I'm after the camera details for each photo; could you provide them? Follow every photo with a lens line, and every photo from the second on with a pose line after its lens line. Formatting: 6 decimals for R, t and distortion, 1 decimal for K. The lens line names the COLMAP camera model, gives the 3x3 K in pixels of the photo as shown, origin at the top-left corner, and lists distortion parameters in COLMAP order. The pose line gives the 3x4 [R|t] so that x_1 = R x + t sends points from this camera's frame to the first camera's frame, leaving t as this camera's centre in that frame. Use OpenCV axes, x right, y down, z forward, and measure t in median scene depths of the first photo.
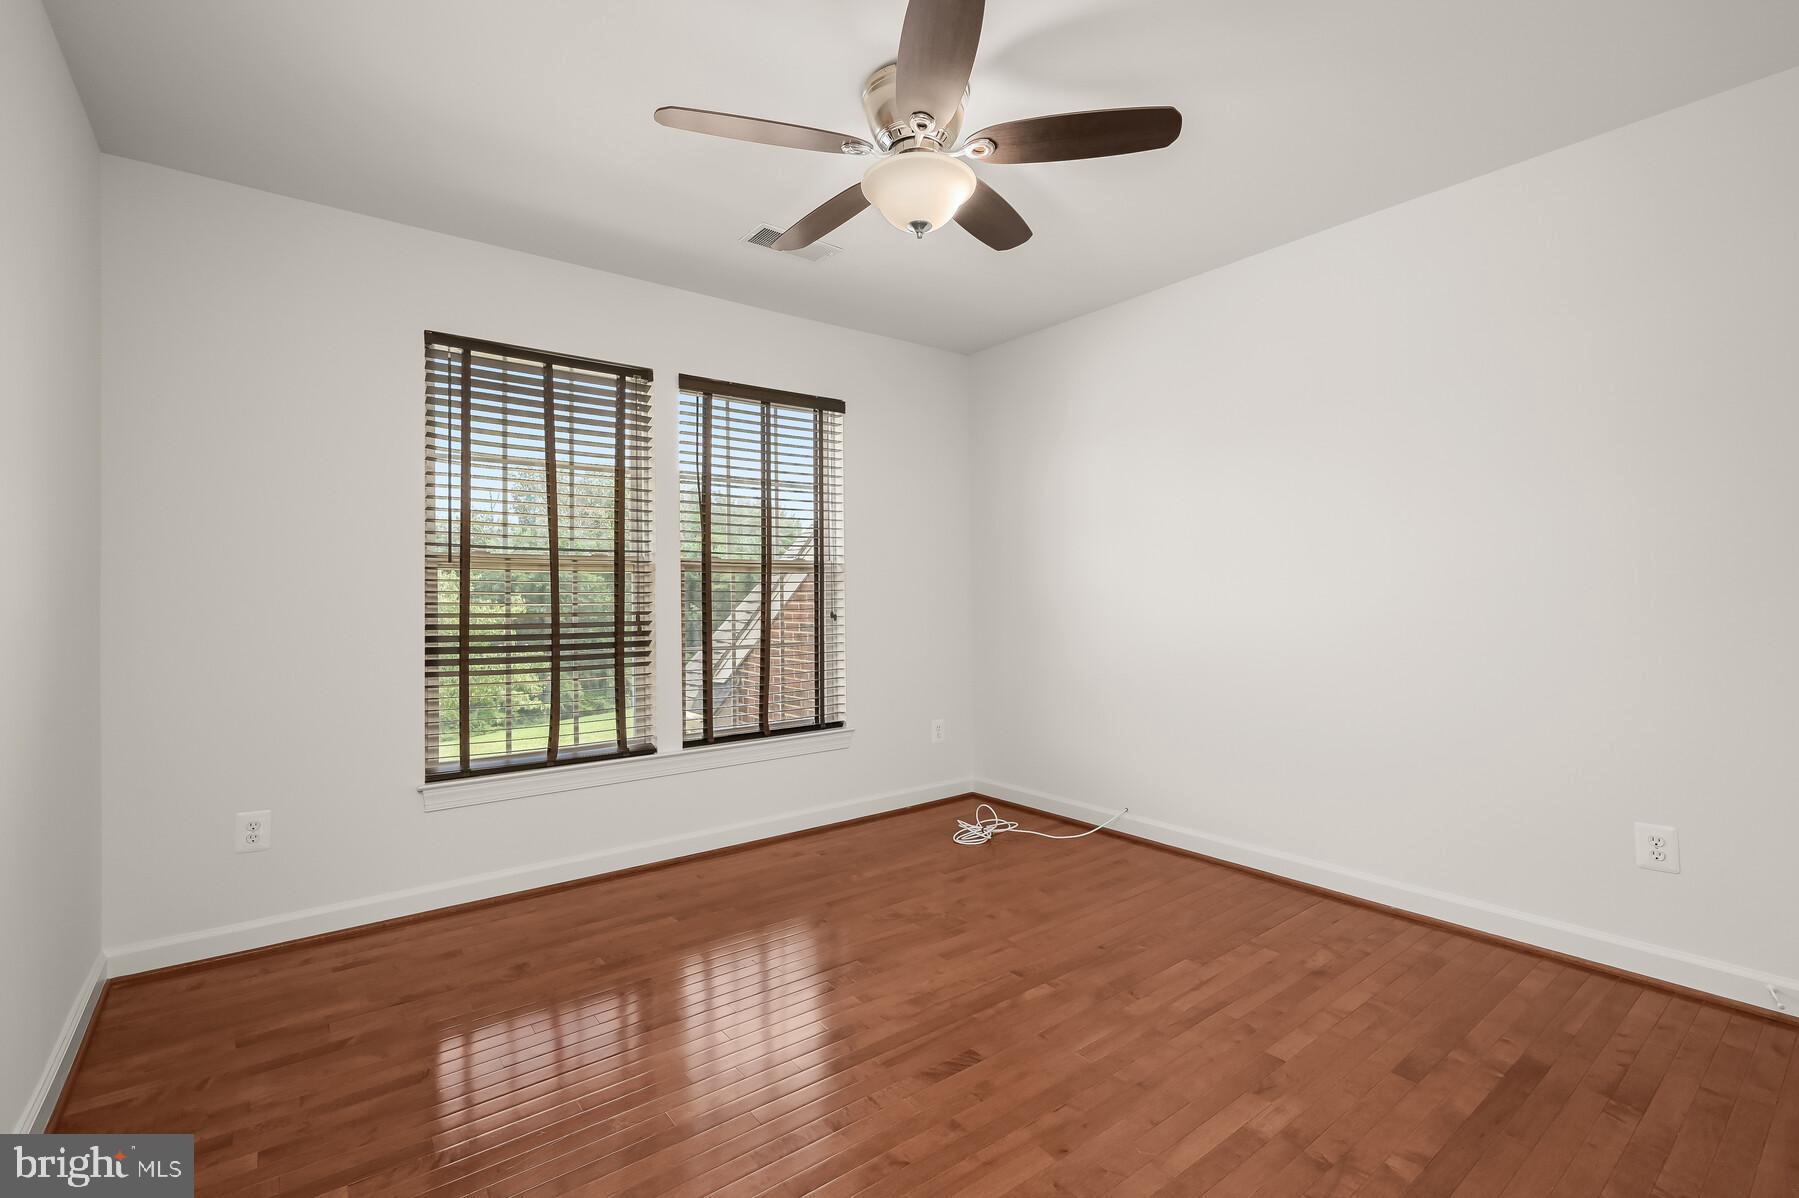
lens RADIAL K [[800.5, 0, 906.7], [0, 800.5, 595.9], [0, 0, 1]] dist [0.000944, 0.000716]
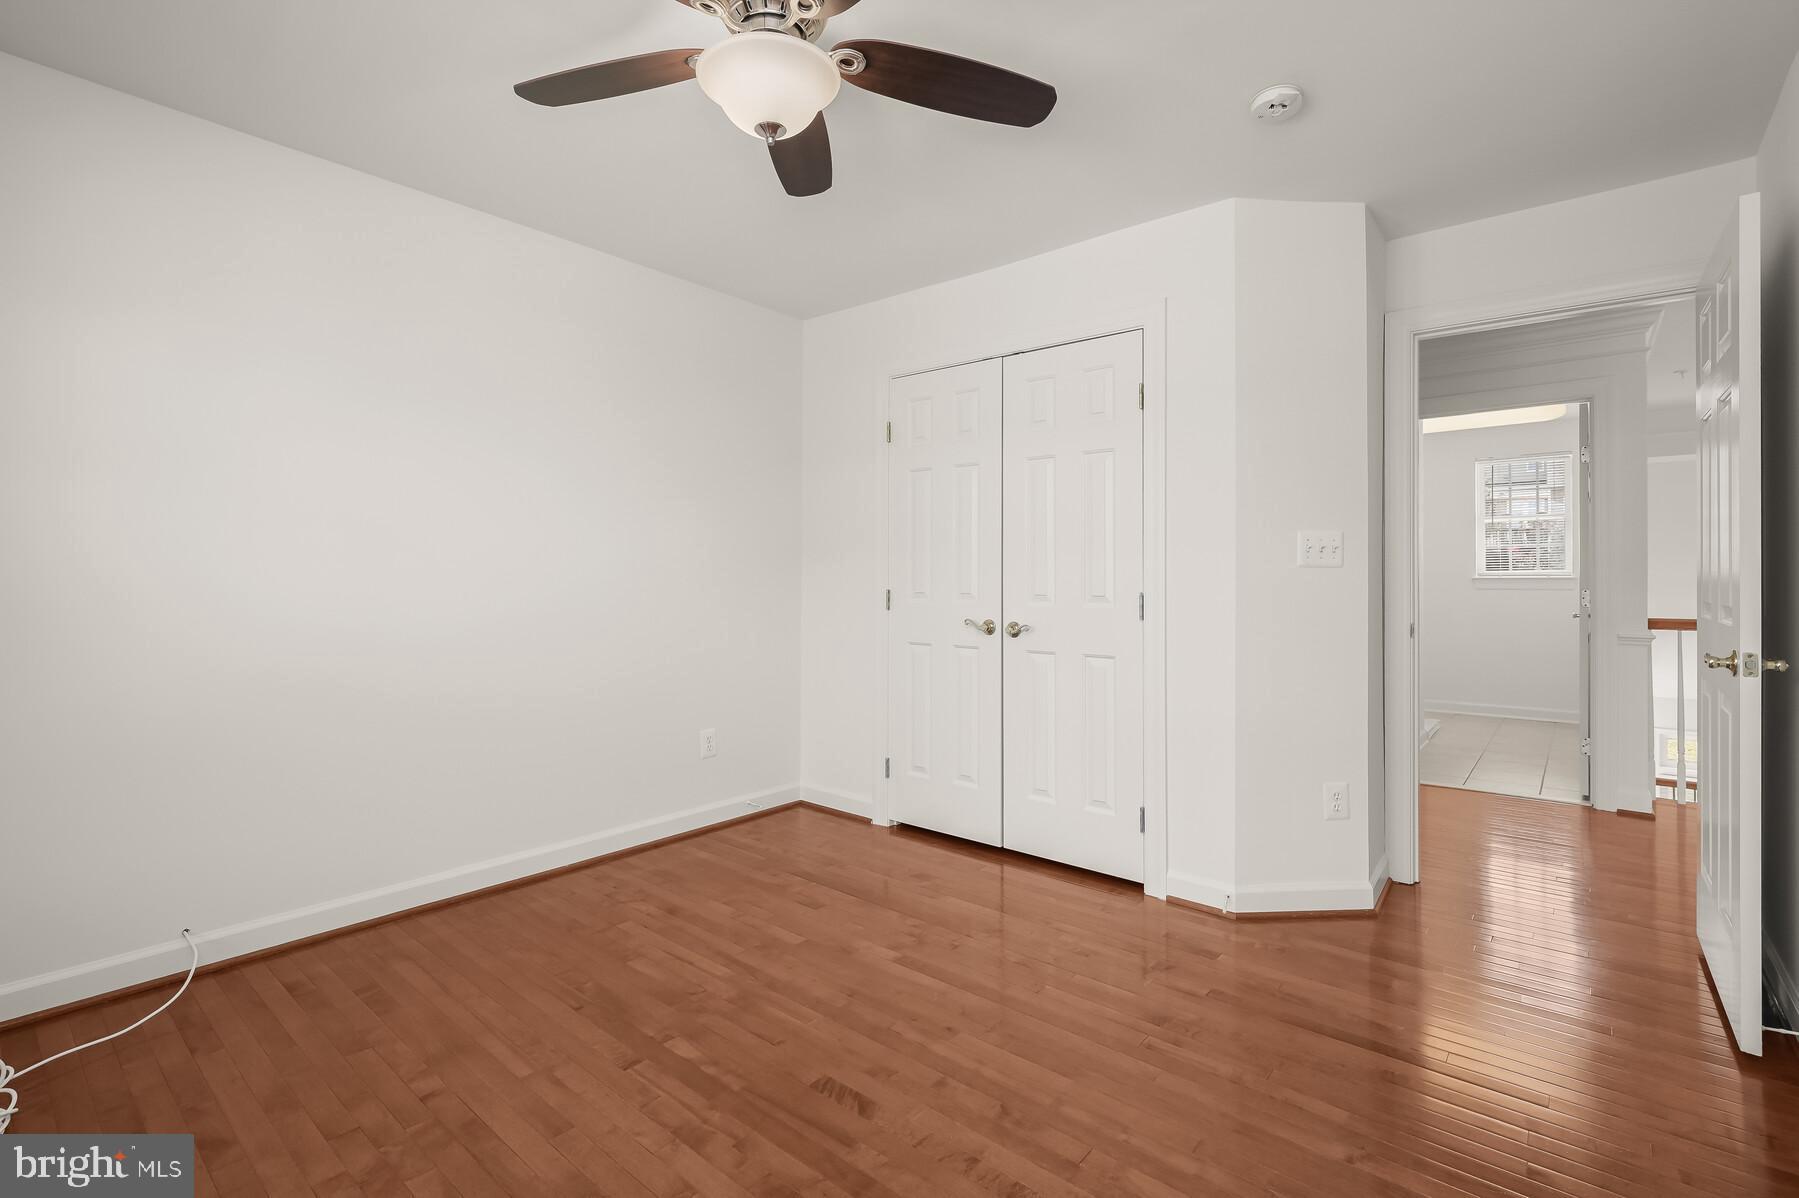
lens RADIAL K [[800.5, 0, 913.2], [0, 800.5, 586.8], [0, 0, 1]] dist [0.000944, 0.000716]
pose [[-0.203218, 0.002267, 0.979131, -0.715321], [0.001247, 0.999997, -0.002057, 0.002892], [-0.979133, 0.000803, -0.203221, 0.918076]]
